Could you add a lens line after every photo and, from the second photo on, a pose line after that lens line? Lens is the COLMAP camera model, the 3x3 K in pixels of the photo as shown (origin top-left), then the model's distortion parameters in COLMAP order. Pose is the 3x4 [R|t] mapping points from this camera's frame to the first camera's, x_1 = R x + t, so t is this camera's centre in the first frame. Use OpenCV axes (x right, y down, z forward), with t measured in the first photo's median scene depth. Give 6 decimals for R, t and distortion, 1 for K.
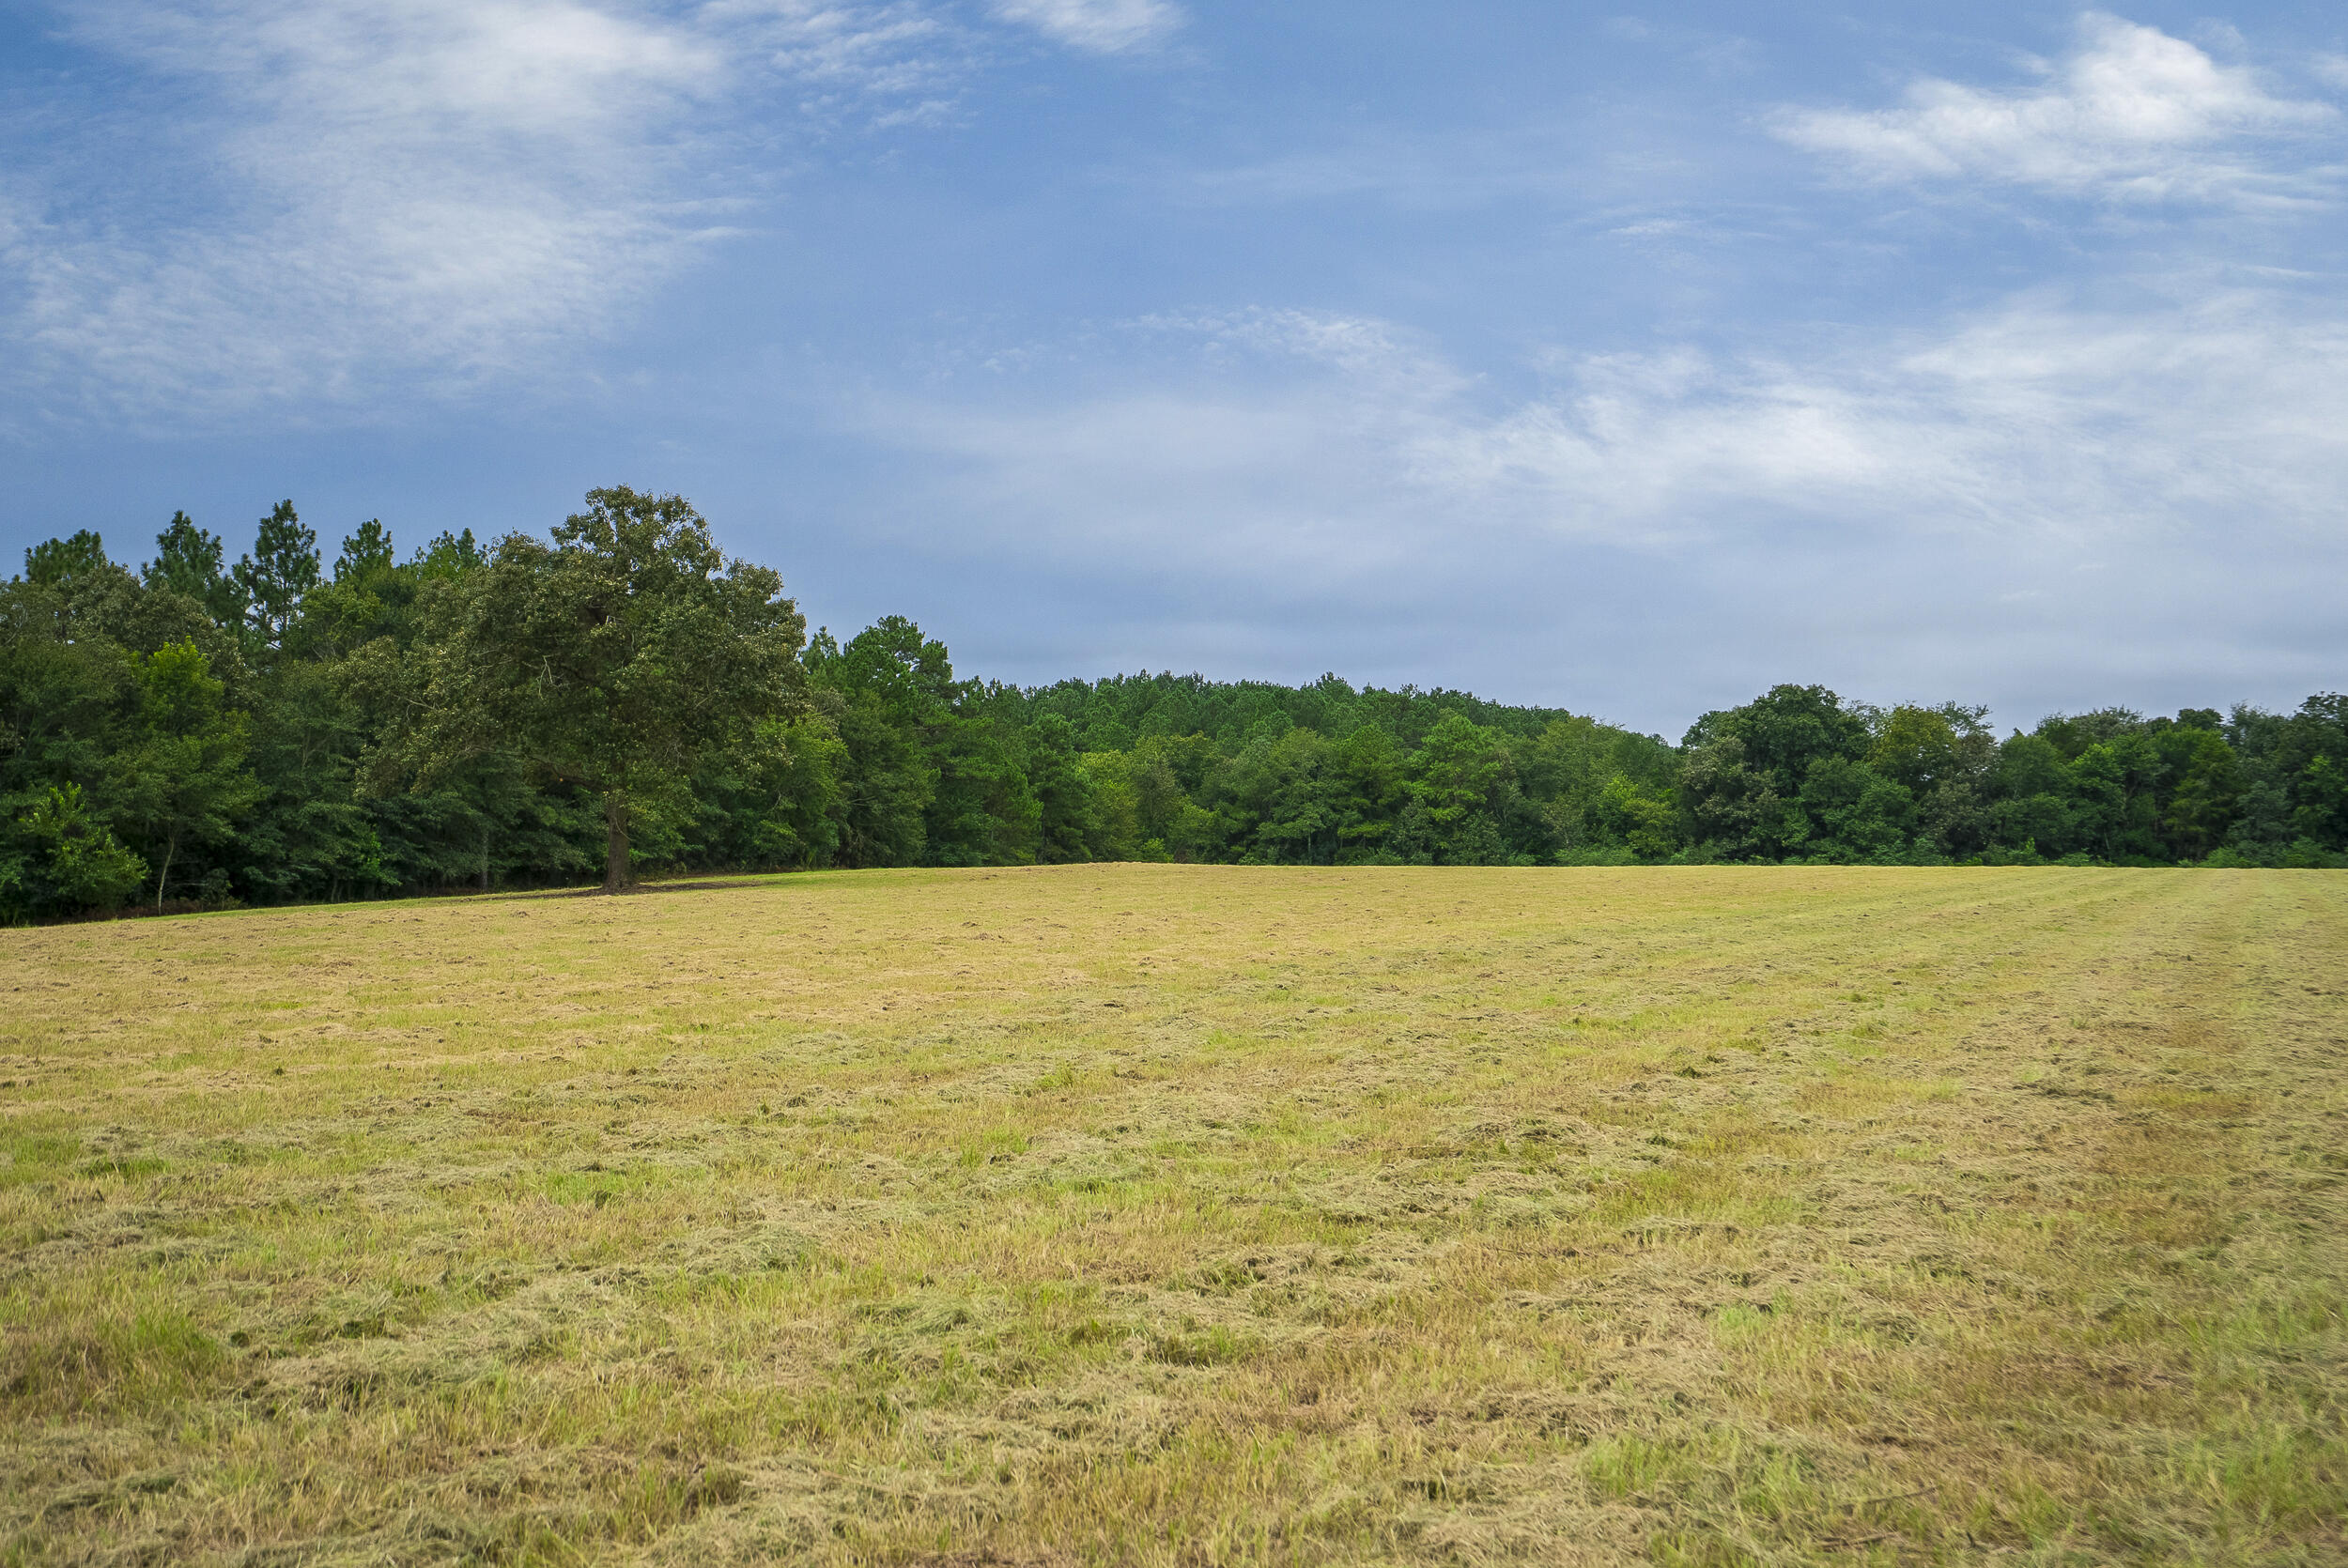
lens RADIAL K [[2314.8, 0, 1169.2], [0, 2314.8, 793.7], [0, 0, 1]] dist [0.013847, 0.000000]
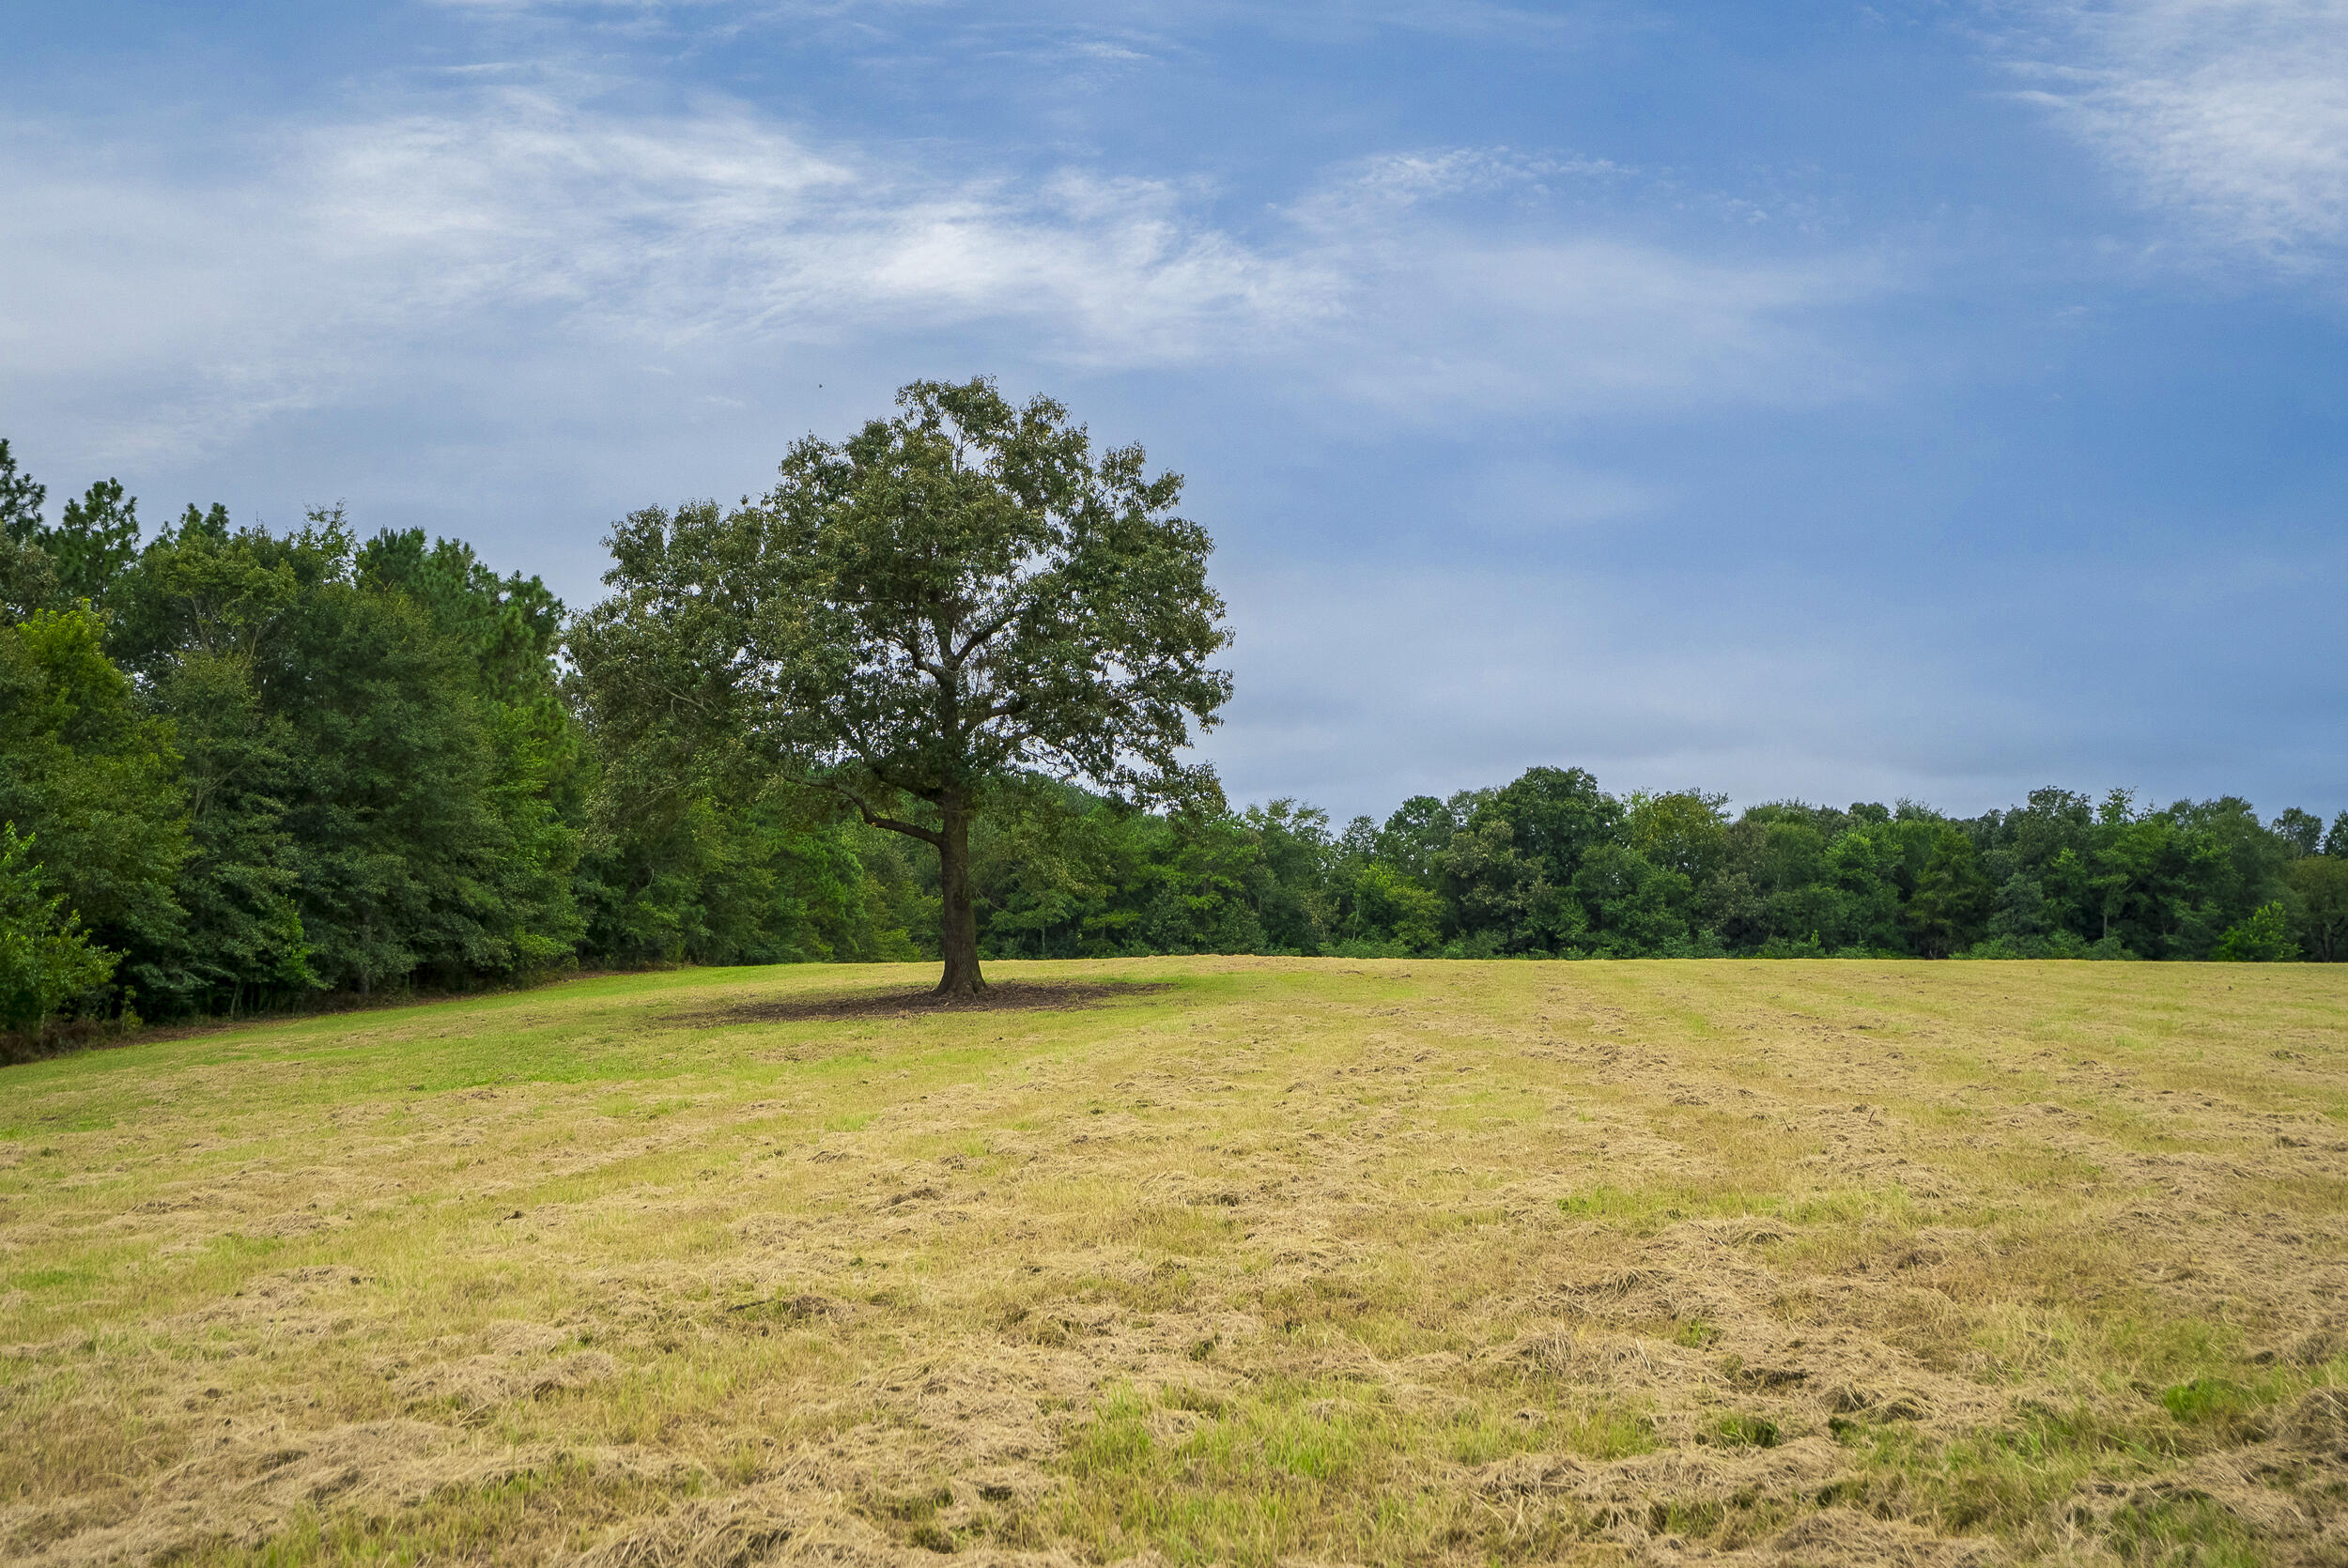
lens RADIAL K [[2314.8, 0, 1179.5], [0, 2314.8, 777.6], [0, 0, 1]] dist [0.013847, 0.000000]
pose [[0.961686, 0.020014, 0.273423, -0.142918], [-0.006961, 0.998793, -0.048626, 0.004388], [-0.274066, 0.044859, 0.960664, 0.144963]]
